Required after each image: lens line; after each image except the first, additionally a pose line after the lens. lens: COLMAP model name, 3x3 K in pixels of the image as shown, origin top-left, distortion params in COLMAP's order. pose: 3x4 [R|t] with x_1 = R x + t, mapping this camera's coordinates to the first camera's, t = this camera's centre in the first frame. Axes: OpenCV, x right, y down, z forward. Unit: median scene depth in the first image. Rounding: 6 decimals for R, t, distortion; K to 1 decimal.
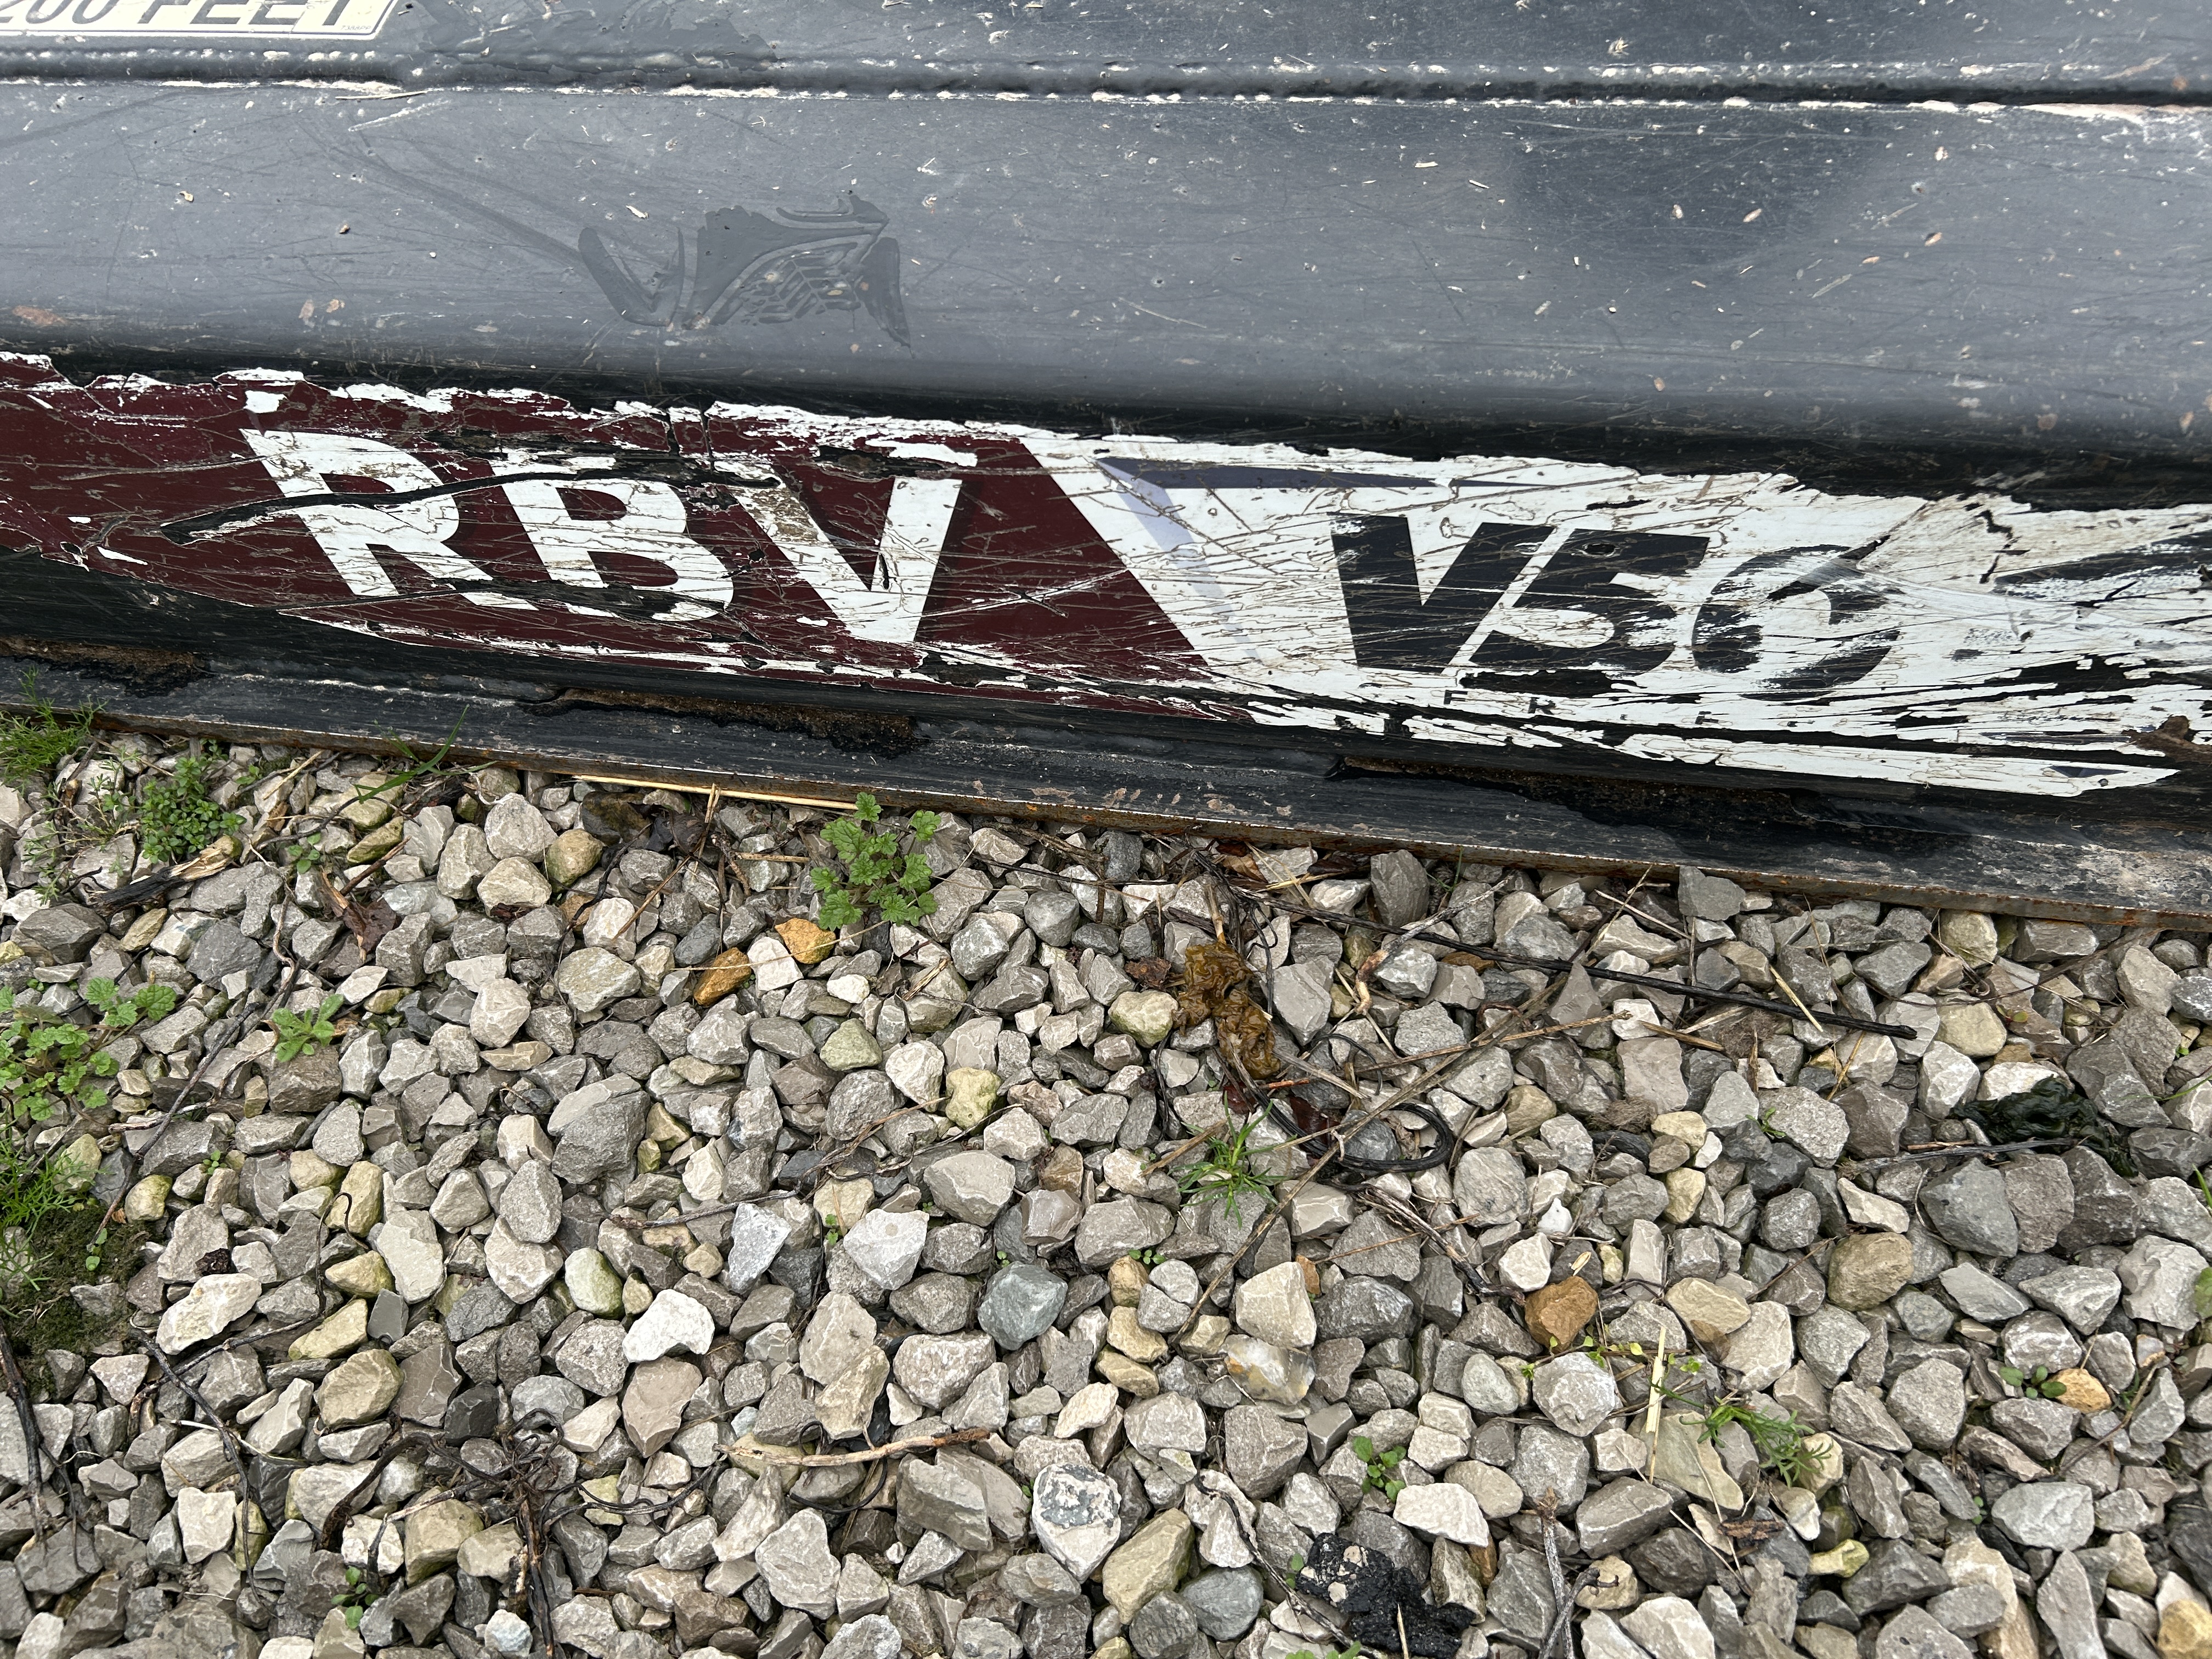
lens RADIAL K [[1638.0, 0, 1106.0], [0, 1638.0, 829.5], [0, 0, 1]] dist [0.000751, -0.007623]
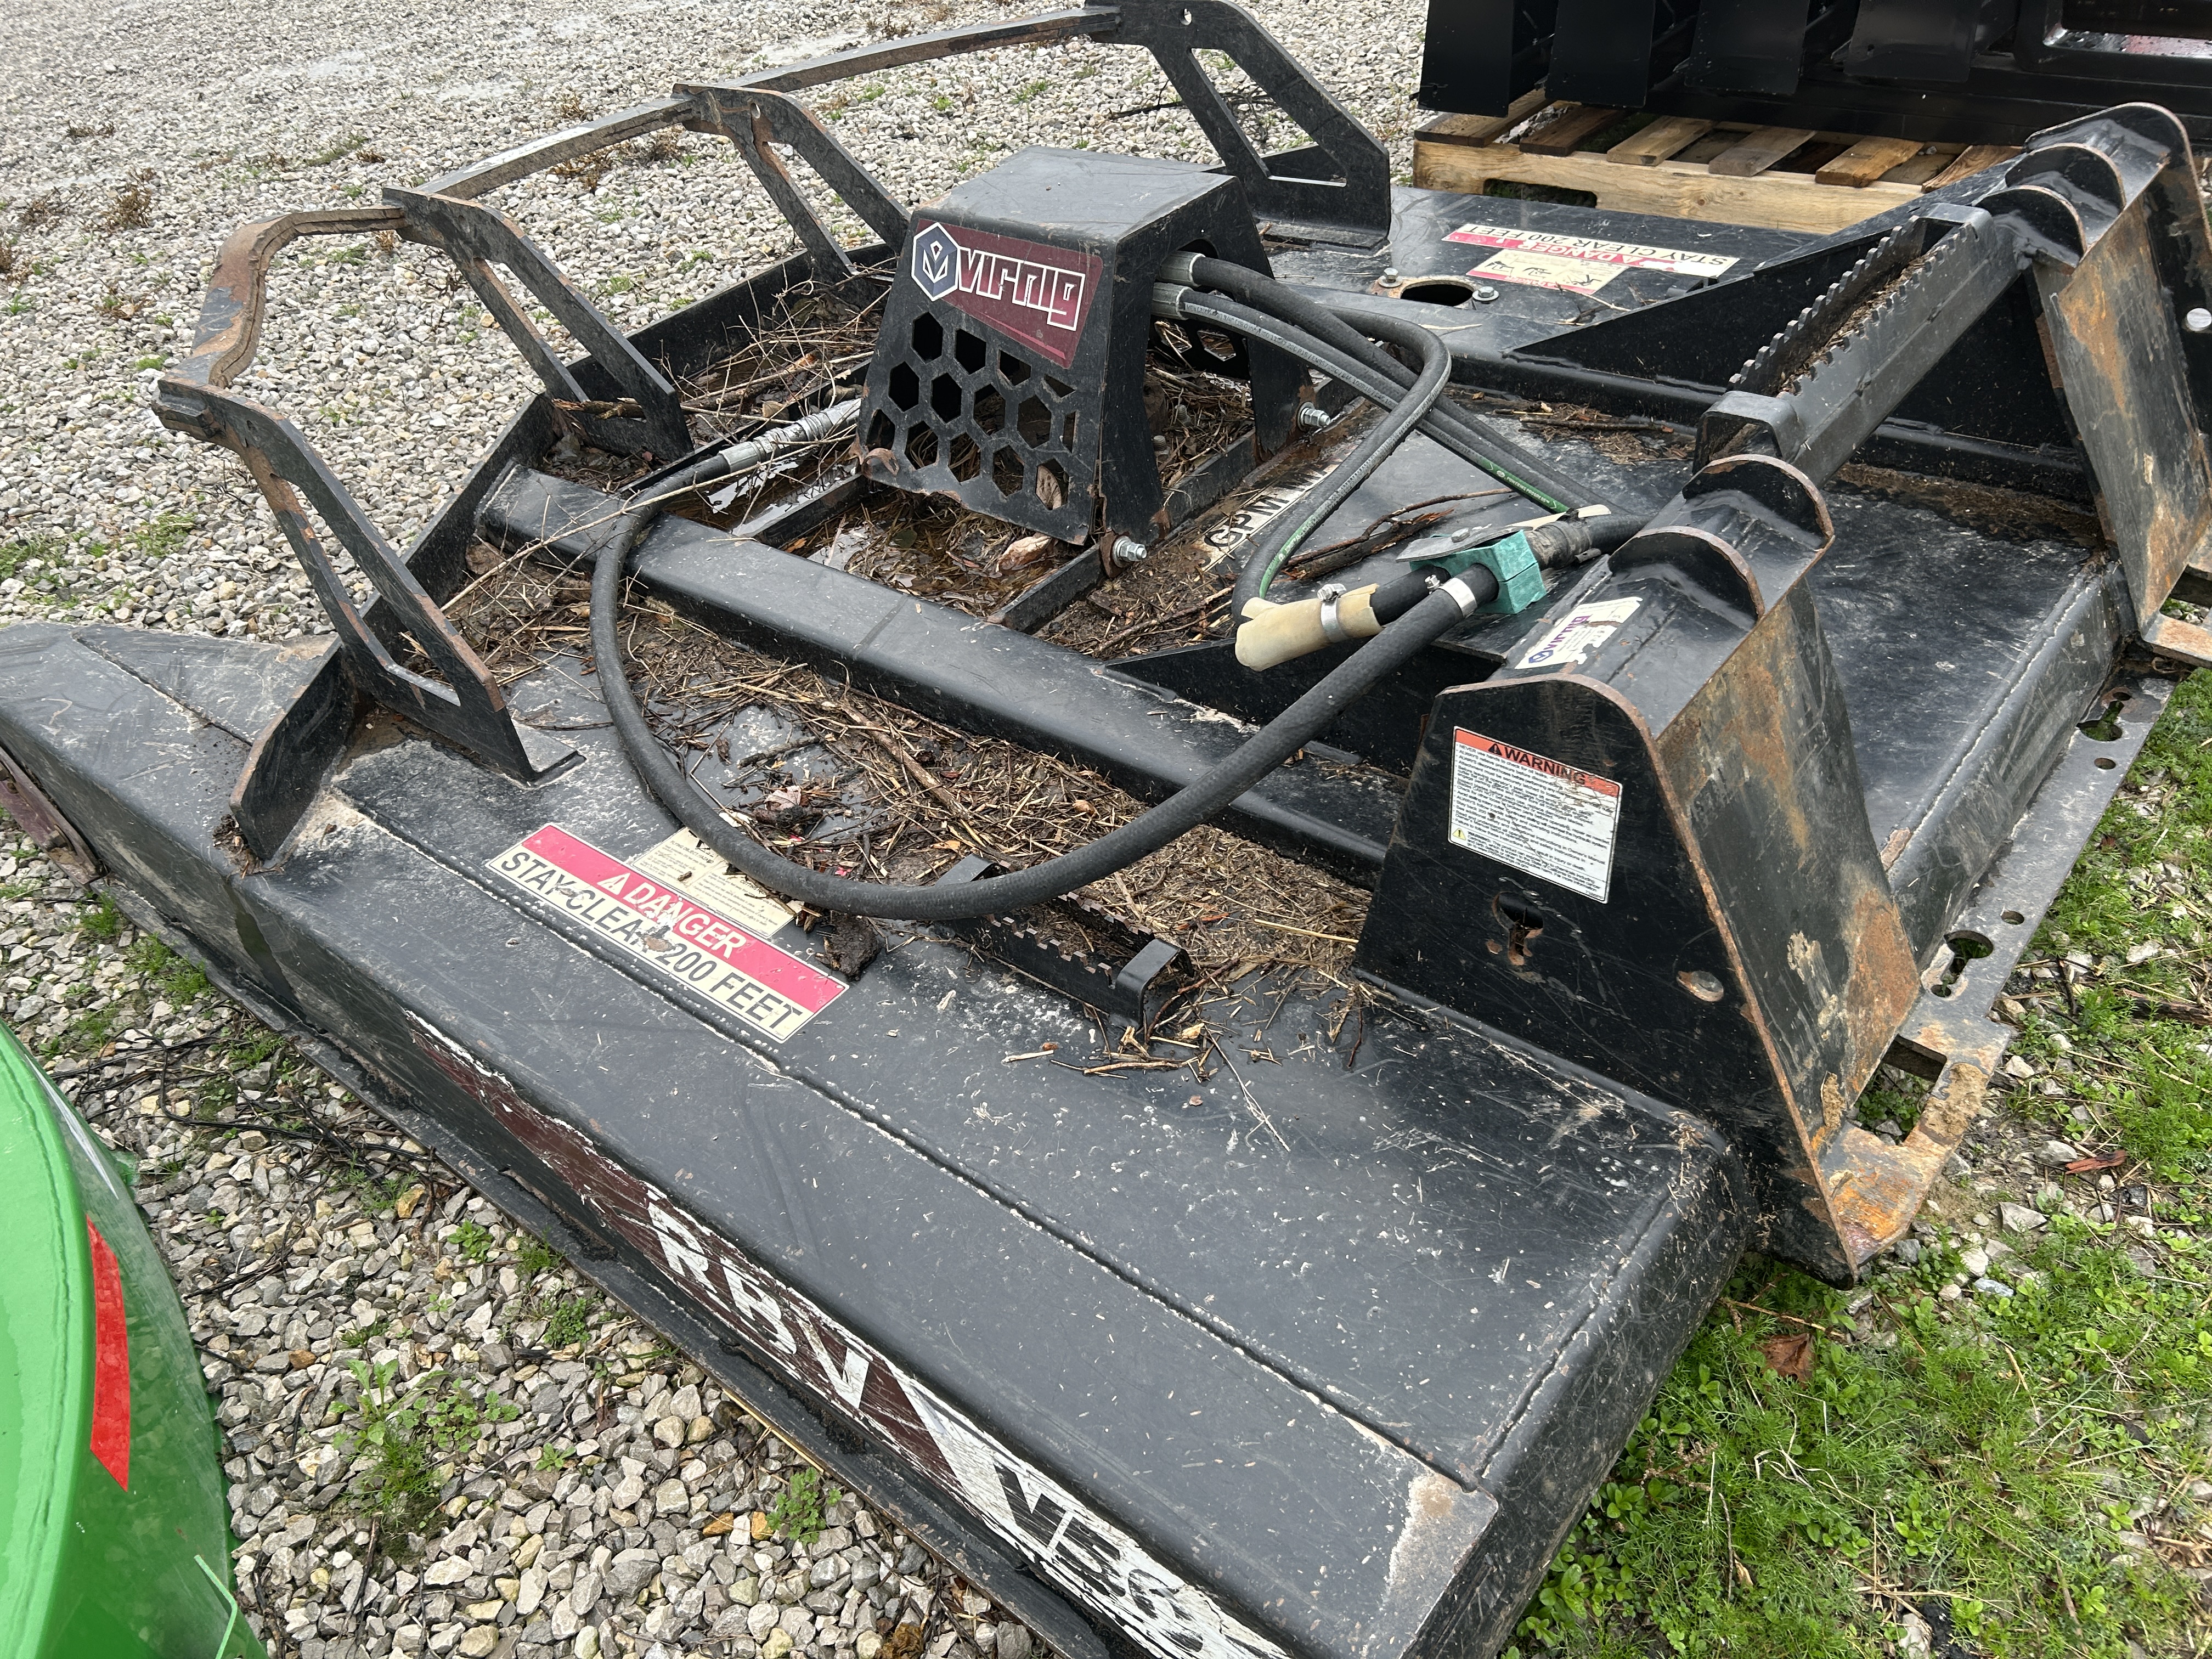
lens RADIAL K [[1687.6, 0, 1106.0], [0, 1687.6, 829.5], [0, 0, 1]] dist [0.026768, -0.007763]
pose [[0.868680, 0.301976, -0.392690, 0.762652], [-0.399558, 0.895711, -0.195077, -0.474006], [0.292828, 0.326362, 0.898743, -1.047541]]
